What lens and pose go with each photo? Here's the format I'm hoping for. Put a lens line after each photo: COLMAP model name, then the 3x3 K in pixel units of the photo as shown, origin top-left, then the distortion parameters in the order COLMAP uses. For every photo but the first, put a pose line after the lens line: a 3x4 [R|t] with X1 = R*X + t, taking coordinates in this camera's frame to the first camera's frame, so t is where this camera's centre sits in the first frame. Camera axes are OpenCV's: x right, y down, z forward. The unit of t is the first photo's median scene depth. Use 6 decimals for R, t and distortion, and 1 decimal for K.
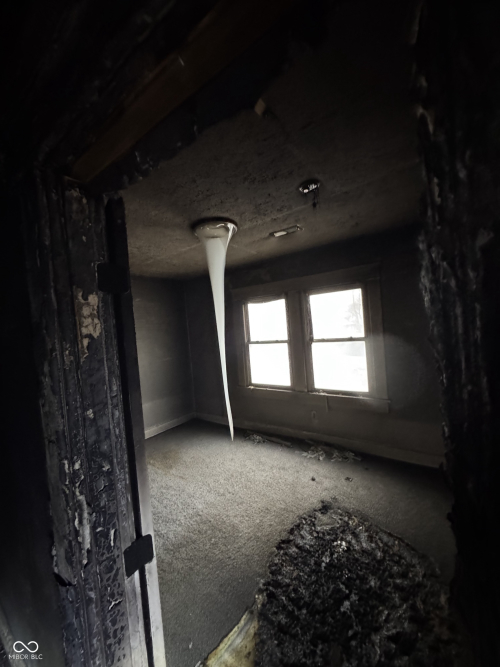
lens RADIAL K [[264.7, 0, 250.4], [0, 264.7, 333.1], [0, 0, 1]] dist [-0.002570, 0.000015]
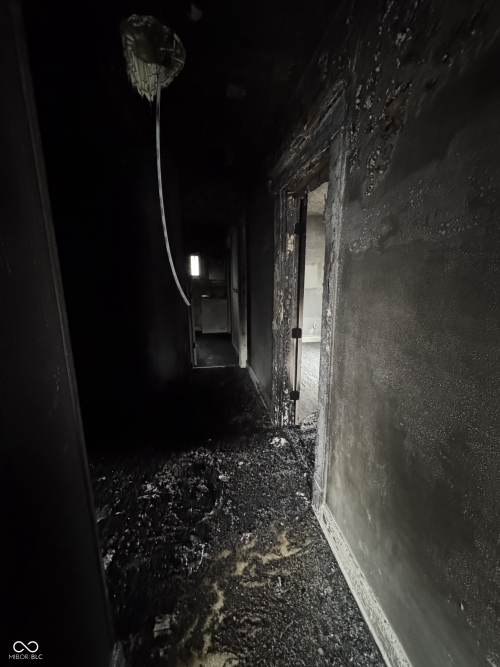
lens RADIAL K [[264.7, 0, 250.4], [0, 264.7, 333.1], [0, 0, 1]] dist [-0.002570, 0.000015]
pose [[0.729705, 0.219920, -0.647430, 1.112242], [-0.068102, 0.965532, 0.251218, 0.178123], [0.680363, -0.139224, 0.719530, -1.450256]]
